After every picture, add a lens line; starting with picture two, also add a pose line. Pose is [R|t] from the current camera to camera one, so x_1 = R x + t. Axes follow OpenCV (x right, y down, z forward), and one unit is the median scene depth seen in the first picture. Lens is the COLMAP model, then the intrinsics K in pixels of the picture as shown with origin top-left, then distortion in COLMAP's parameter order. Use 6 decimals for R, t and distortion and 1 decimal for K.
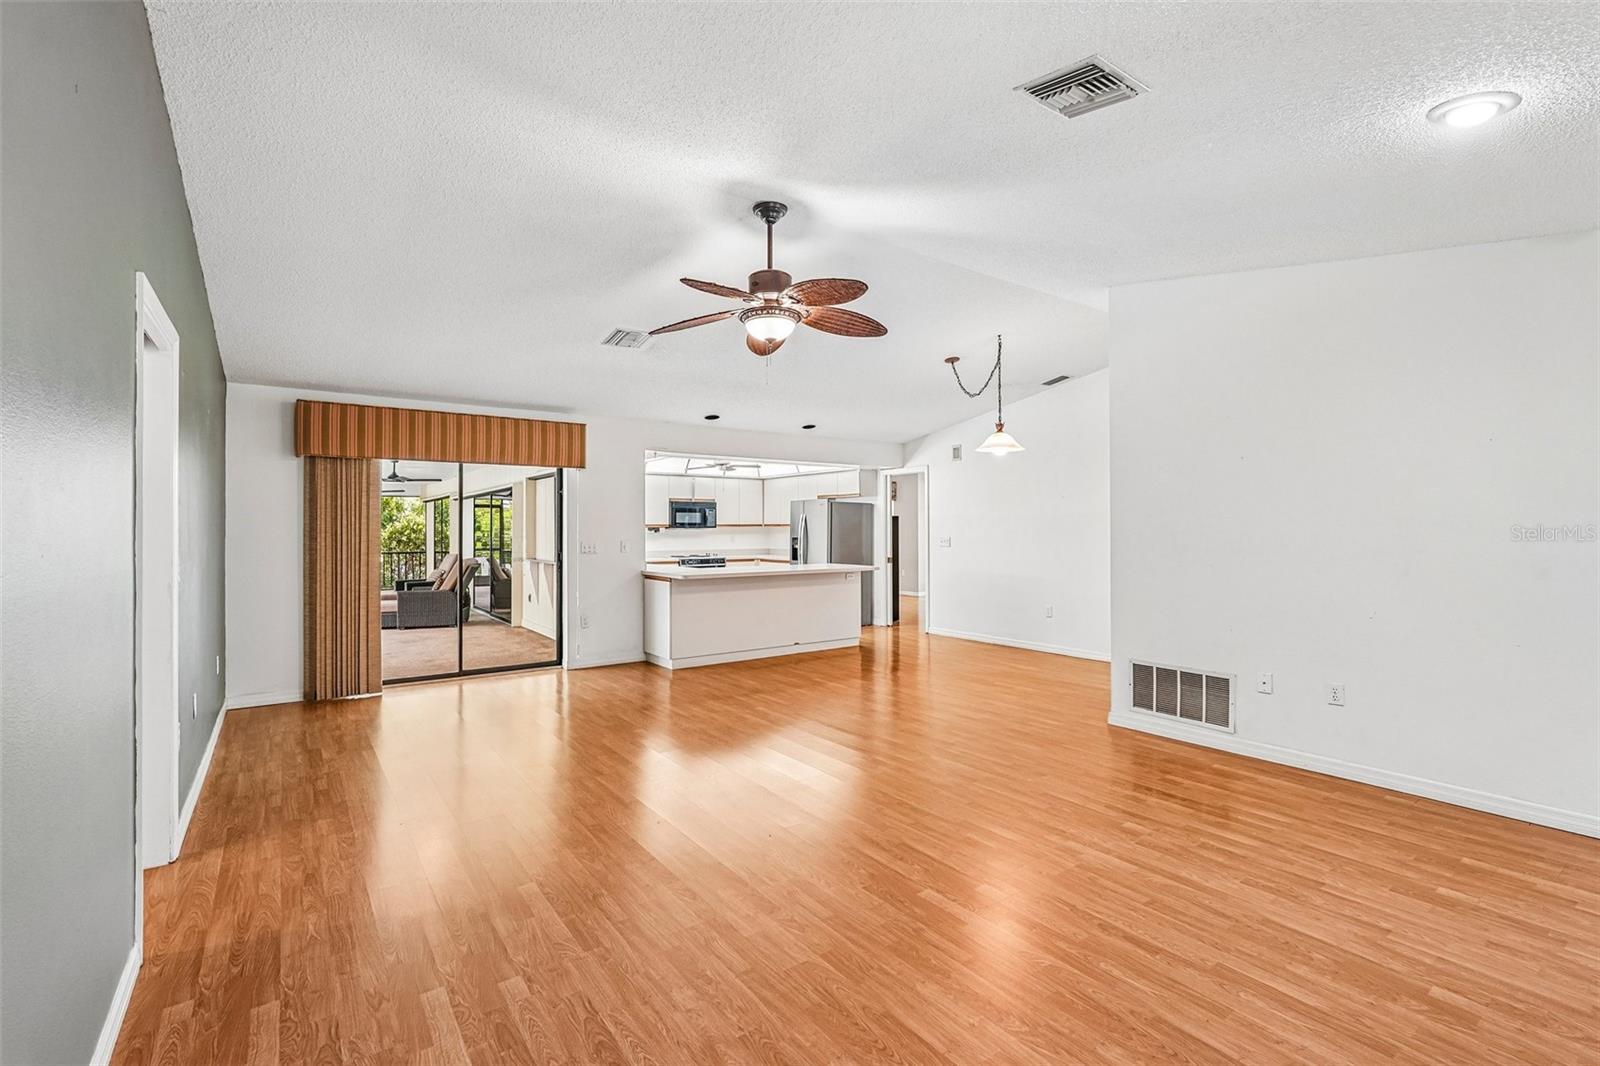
lens RADIAL K [[703.4, 0, 799.3], [0, 703.4, 538.6], [0, 0, 1]] dist [-0.002740, 0.000184]
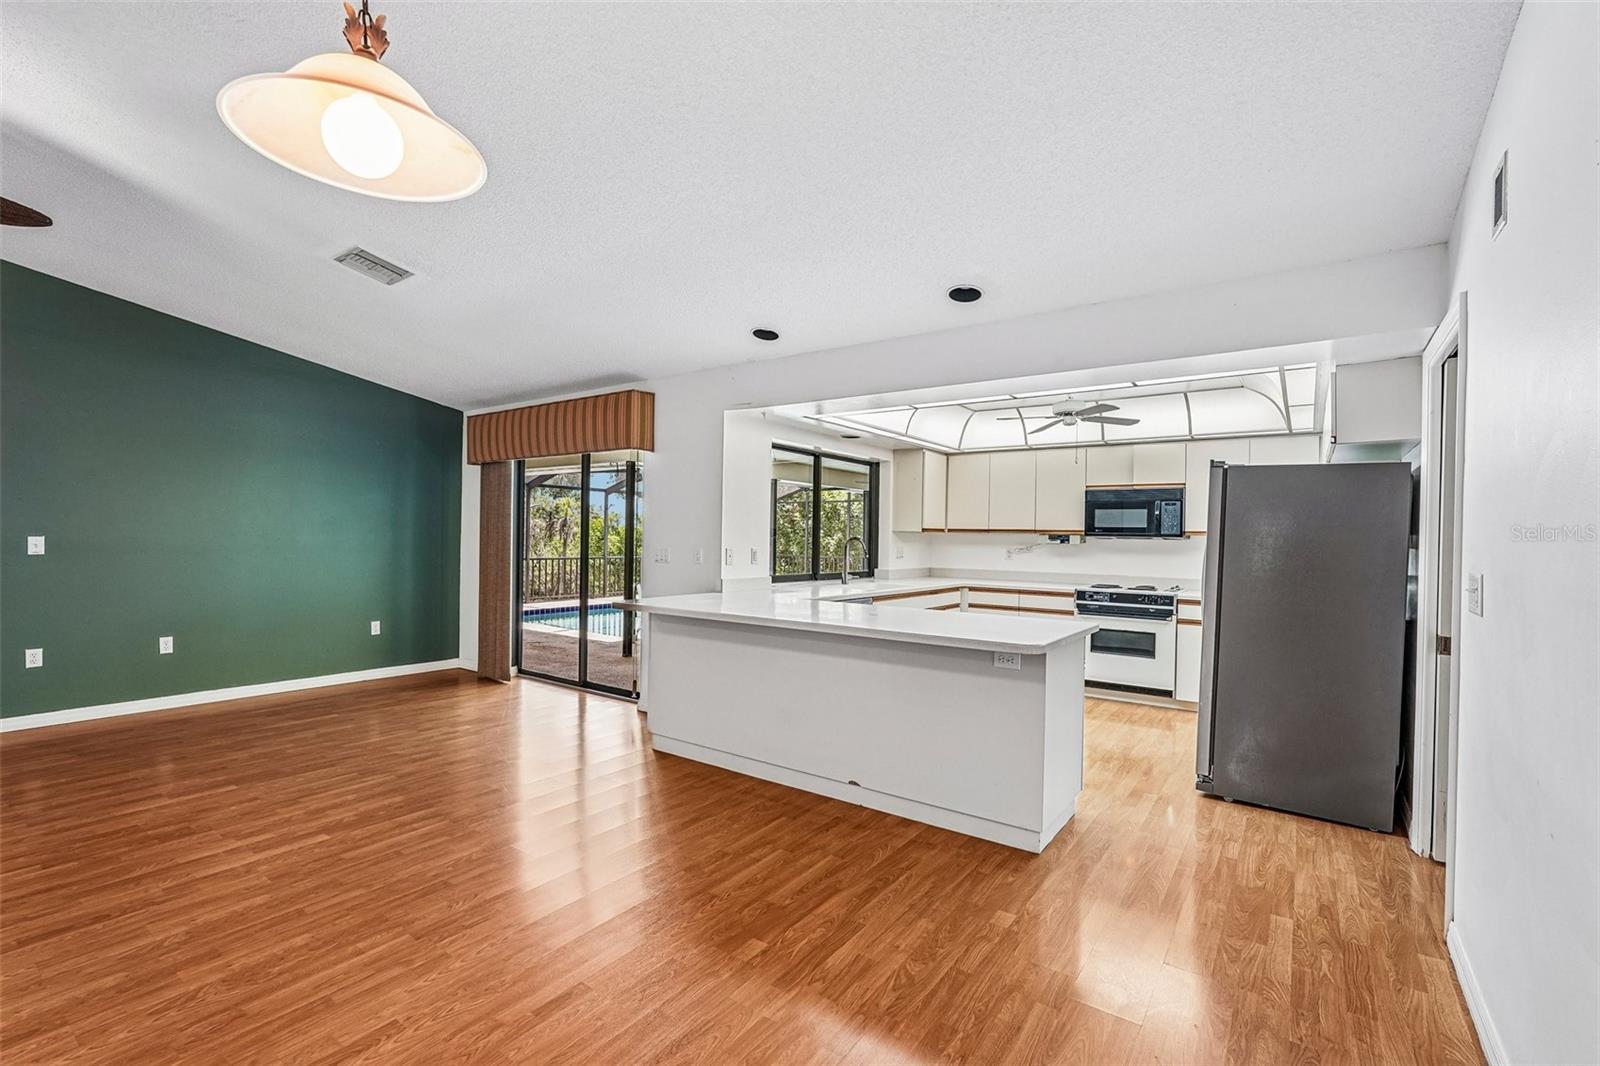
lens RADIAL K [[703.4, 0, 799.3], [0, 703.4, 538.6], [0, 0, 1]] dist [-0.002740, 0.000184]
pose [[0.310811, 0.011716, -0.950400, 0.296830], [-0.030966, 0.999518, 0.002194, -0.006718], [0.949967, 0.028748, 0.311024, 0.587717]]
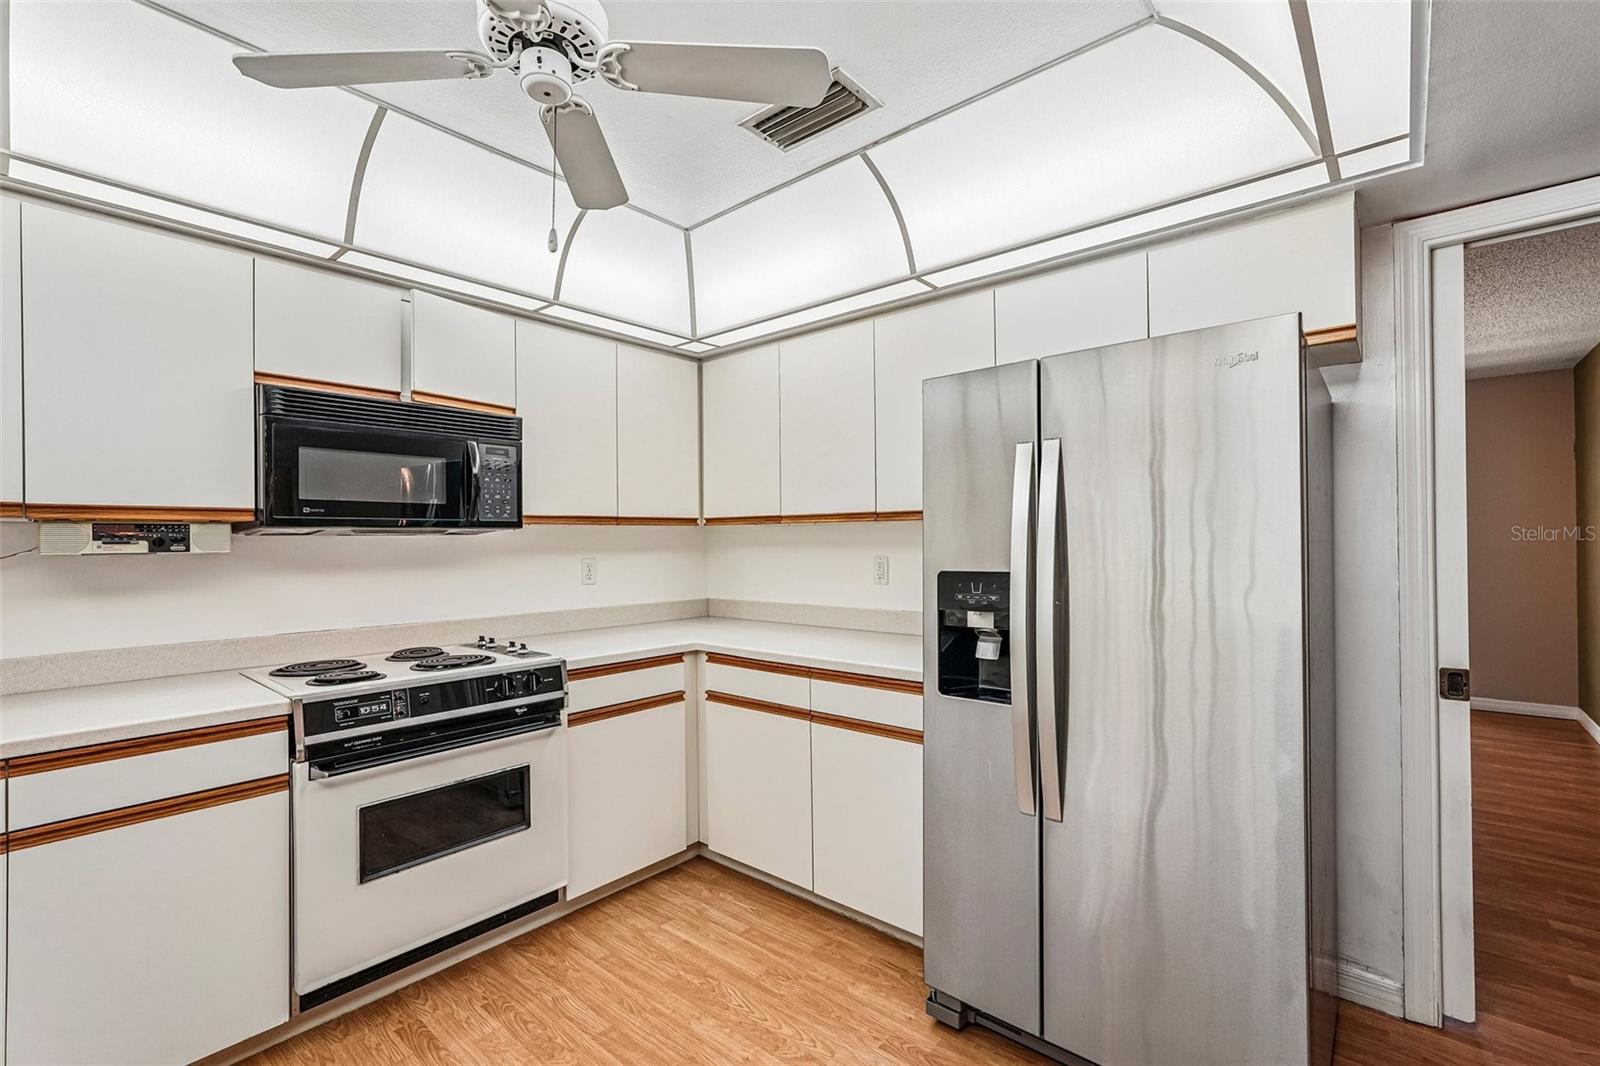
lens RADIAL K [[703.4, 0, 799.3], [0, 703.4, 538.6], [0, 0, 1]] dist [-0.002740, 0.000184]
pose [[0.979976, -0.005058, 0.199051, -0.076159], [0.007232, 0.999922, -0.010195, -0.008624], [-0.198984, 0.011431, 0.979936, 0.778429]]
